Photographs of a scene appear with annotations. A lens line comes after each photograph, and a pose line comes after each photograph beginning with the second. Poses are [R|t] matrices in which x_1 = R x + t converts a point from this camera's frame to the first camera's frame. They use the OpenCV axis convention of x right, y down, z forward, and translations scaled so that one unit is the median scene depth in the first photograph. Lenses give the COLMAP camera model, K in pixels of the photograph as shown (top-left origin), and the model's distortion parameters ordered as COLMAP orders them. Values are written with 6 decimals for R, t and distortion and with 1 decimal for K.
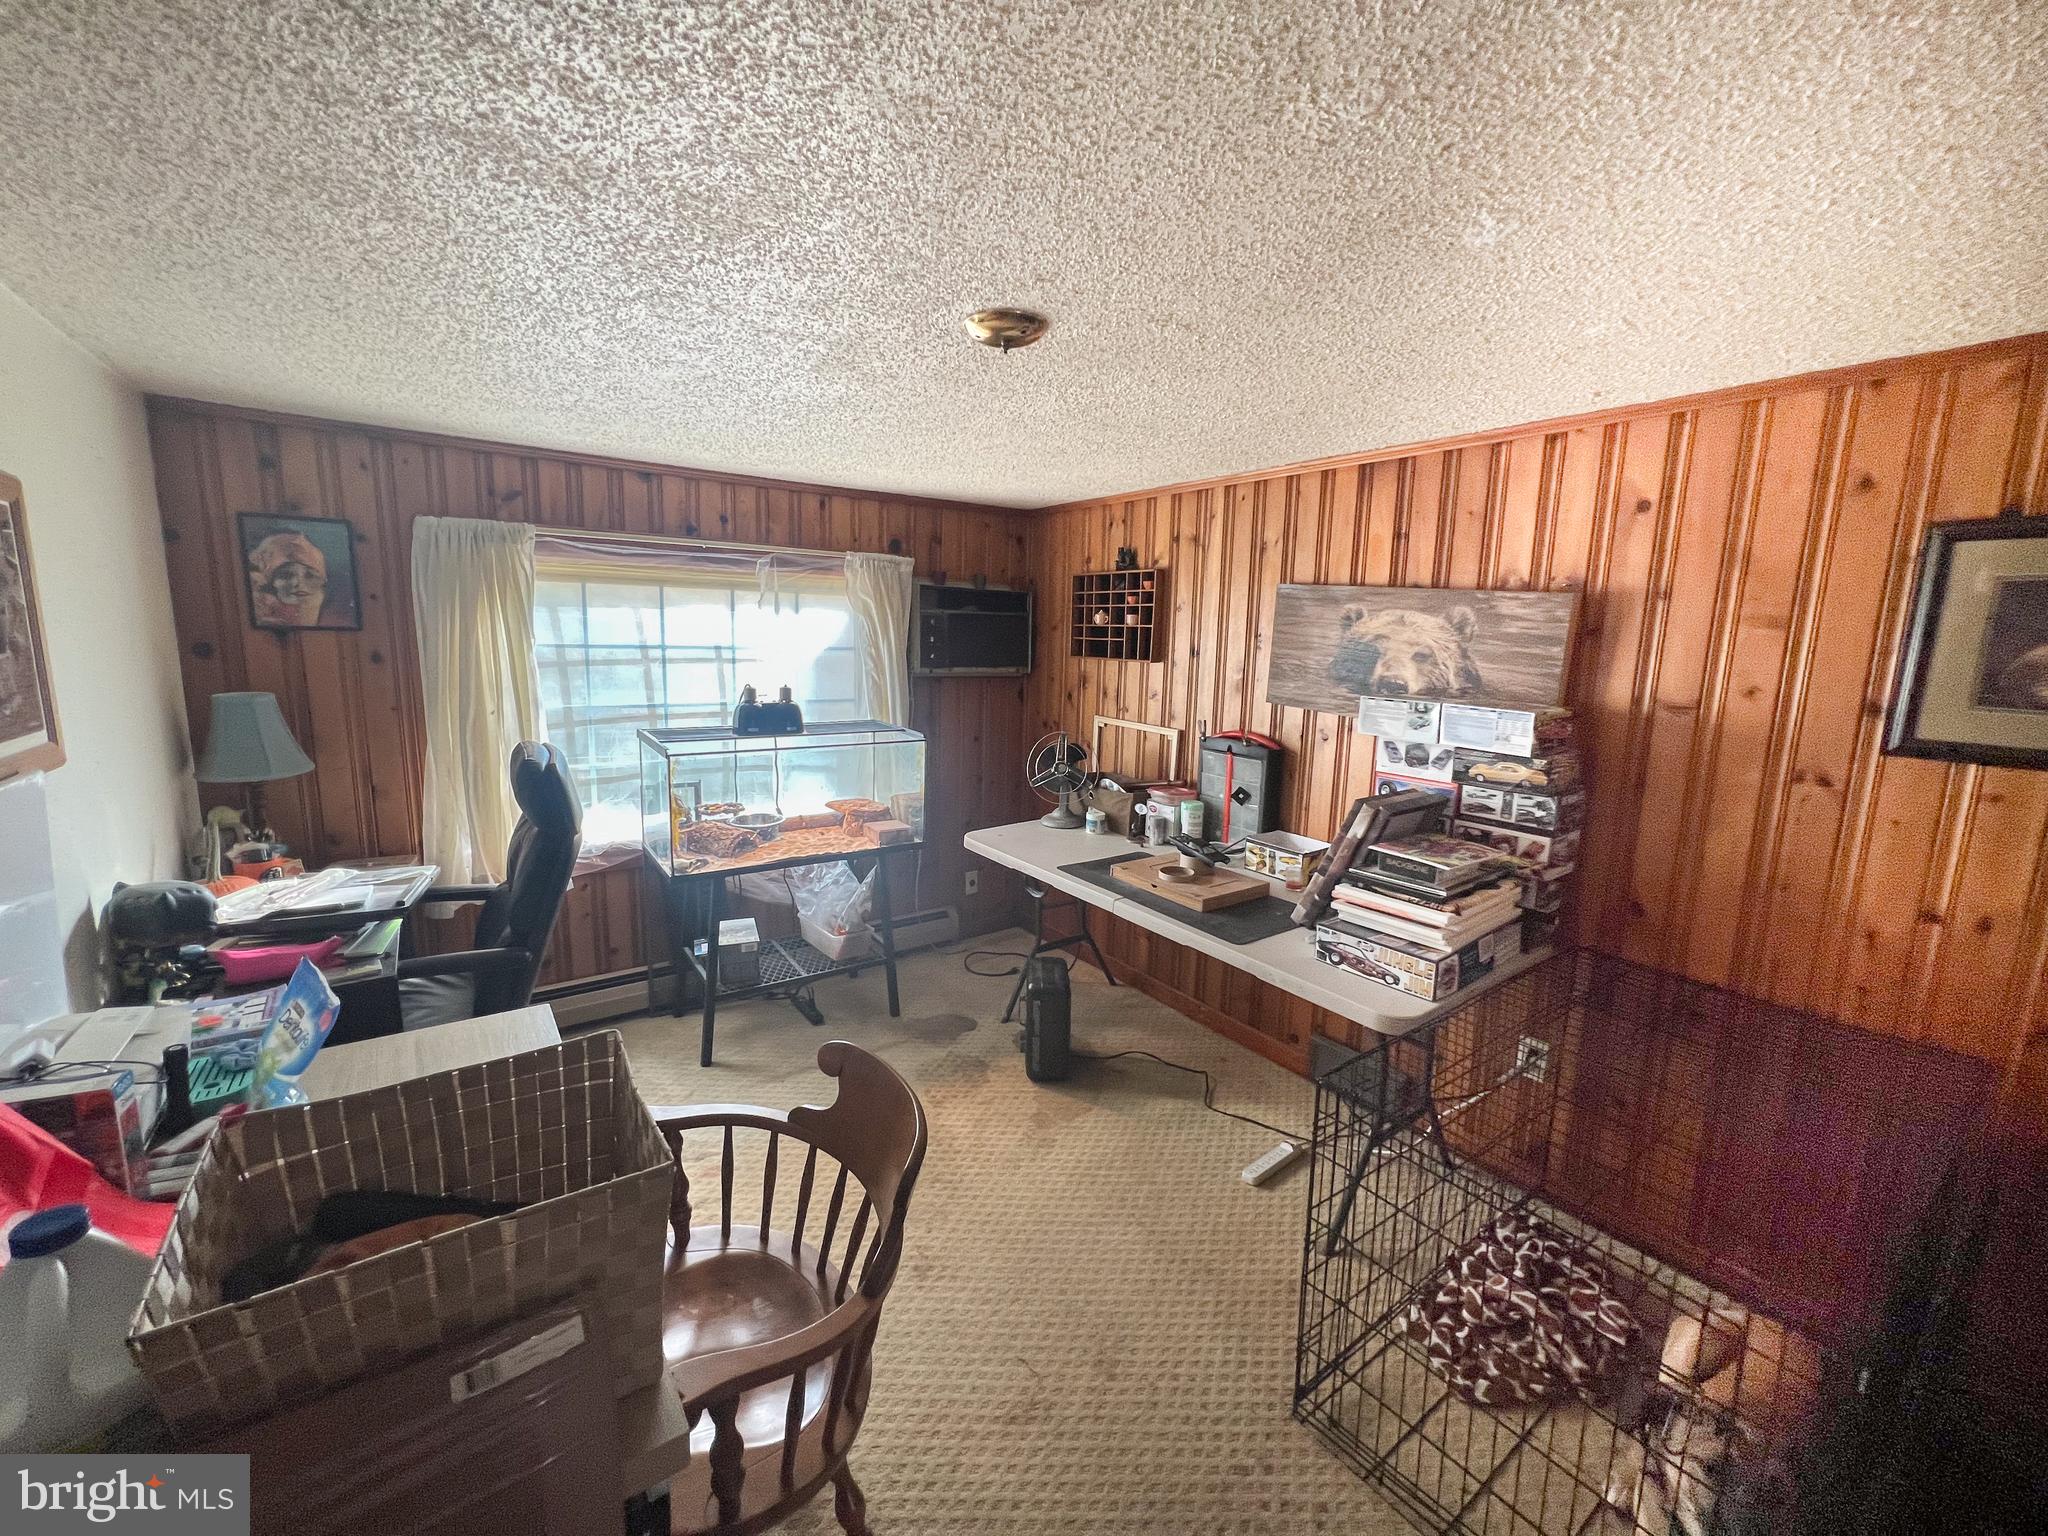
lens RADIAL K [[820.3, 0, 1037.3], [0, 820.3, 770.0], [0, 0, 1]] dist [-0.003407, 0.000325]
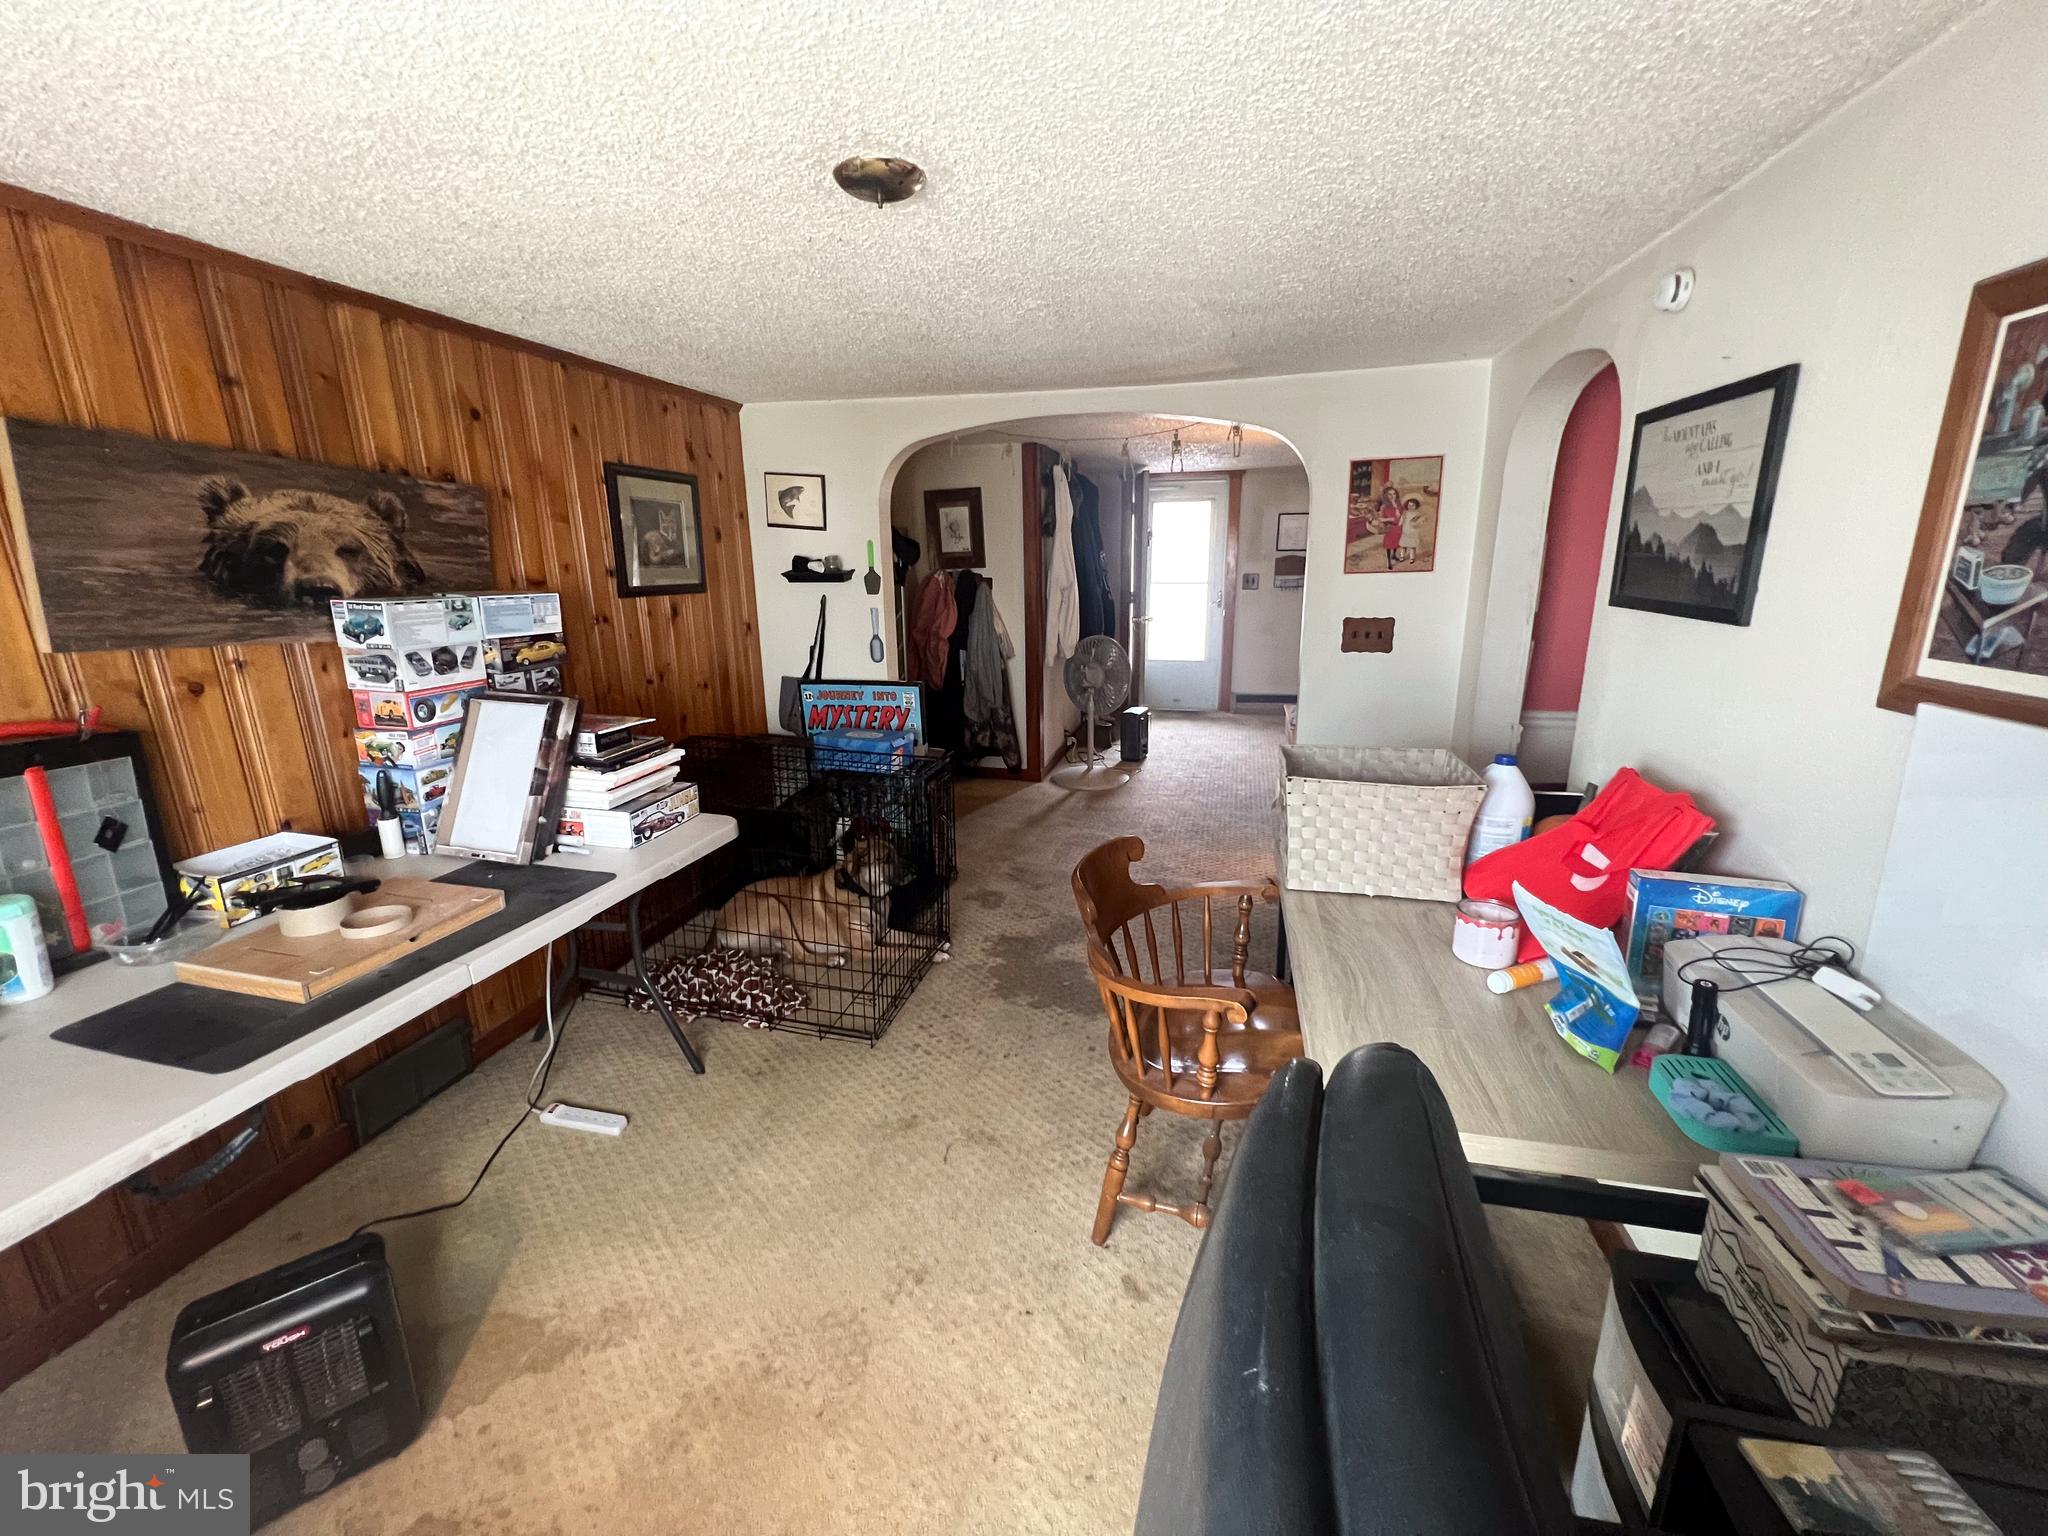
lens RADIAL K [[820.3, 0, 1012.9], [0, 820.3, 754.7], [0, 0, 1]] dist [-0.003407, 0.000325]
pose [[-0.631275, -0.198709, 0.749671, -0.651042], [0.127409, 0.926916, 0.352978, -0.165011], [-0.765022, 0.318341, -0.559822, 1.087429]]
